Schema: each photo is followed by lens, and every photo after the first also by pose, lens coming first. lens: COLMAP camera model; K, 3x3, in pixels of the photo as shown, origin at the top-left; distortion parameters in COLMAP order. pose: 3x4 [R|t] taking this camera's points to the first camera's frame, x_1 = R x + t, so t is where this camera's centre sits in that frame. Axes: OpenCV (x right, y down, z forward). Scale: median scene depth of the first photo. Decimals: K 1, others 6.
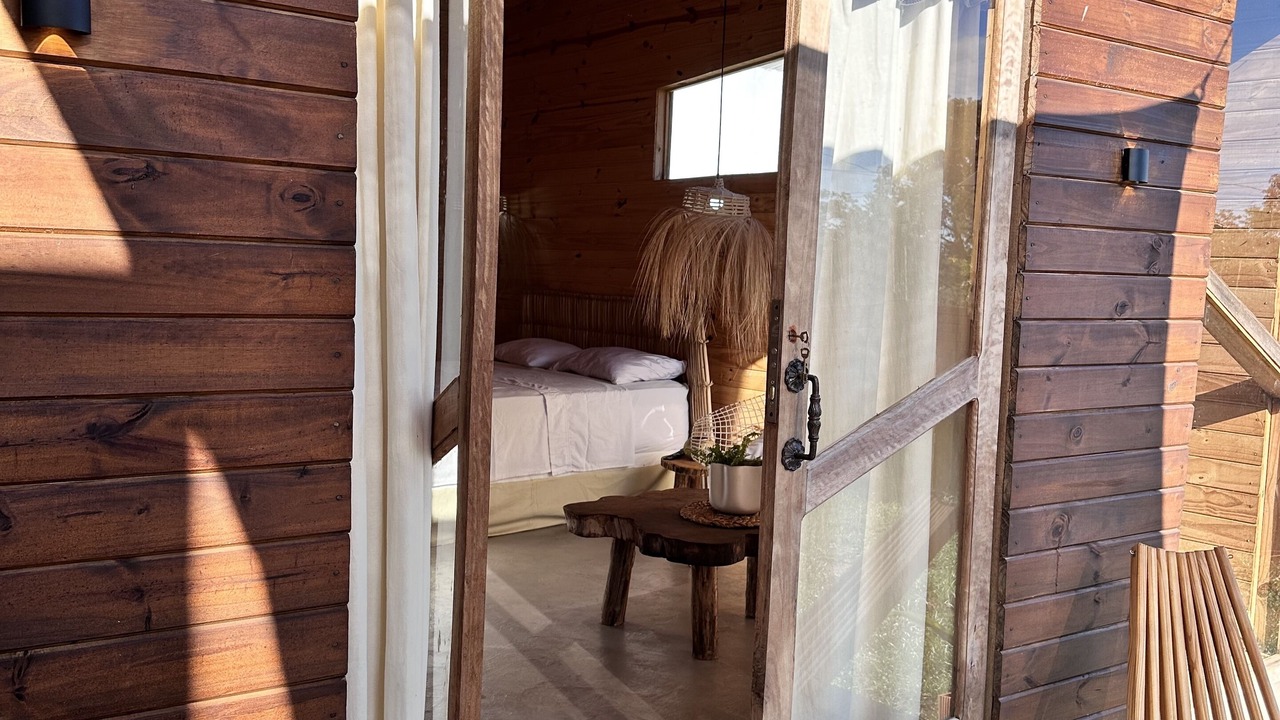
lens RADIAL K [[1201.0, 0, 640.0], [0, 1201.0, 360.0], [0, 0, 1]] dist [0.191783, -0.429298]
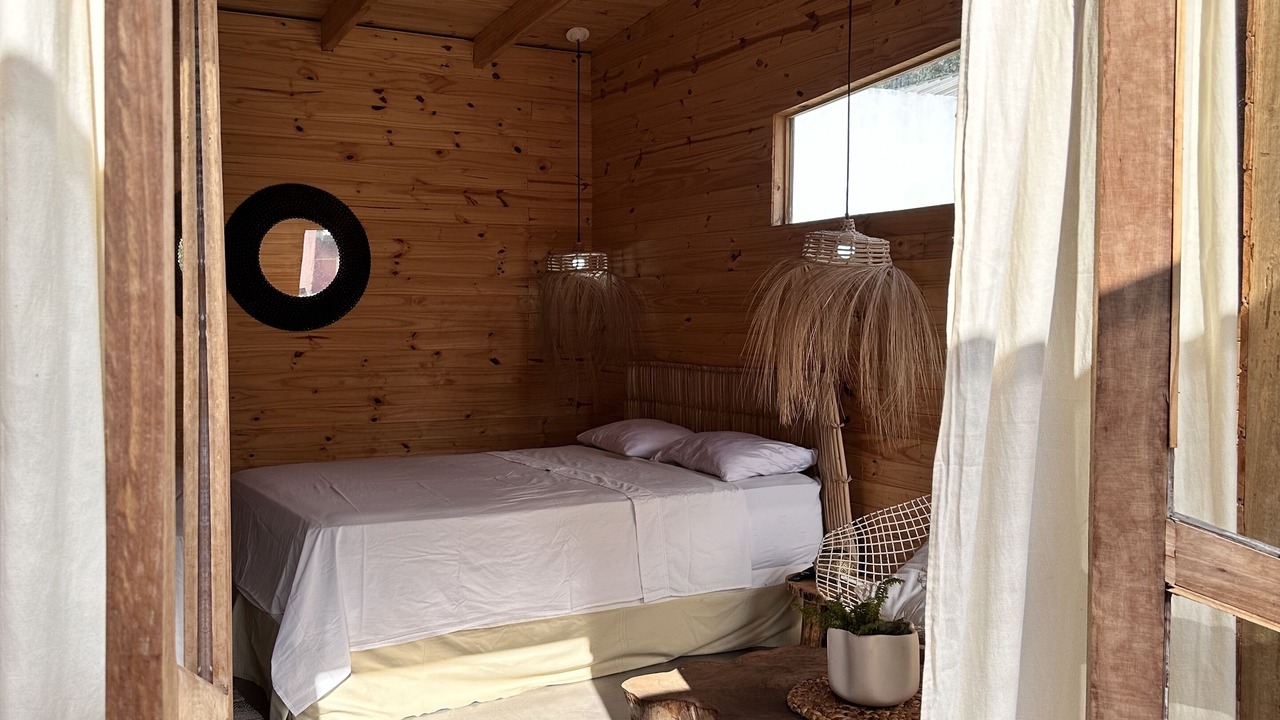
lens RADIAL K [[1201.0, 0, 628.4], [0, 1201.0, 356.4], [0, 0, 1]] dist [0.192580, -0.428215]
pose [[0.988688, -0.028631, -0.147230, 0.037333], [0.021796, 0.998618, -0.047828, -0.027119], [0.148396, 0.044078, 0.987945, 0.207082]]
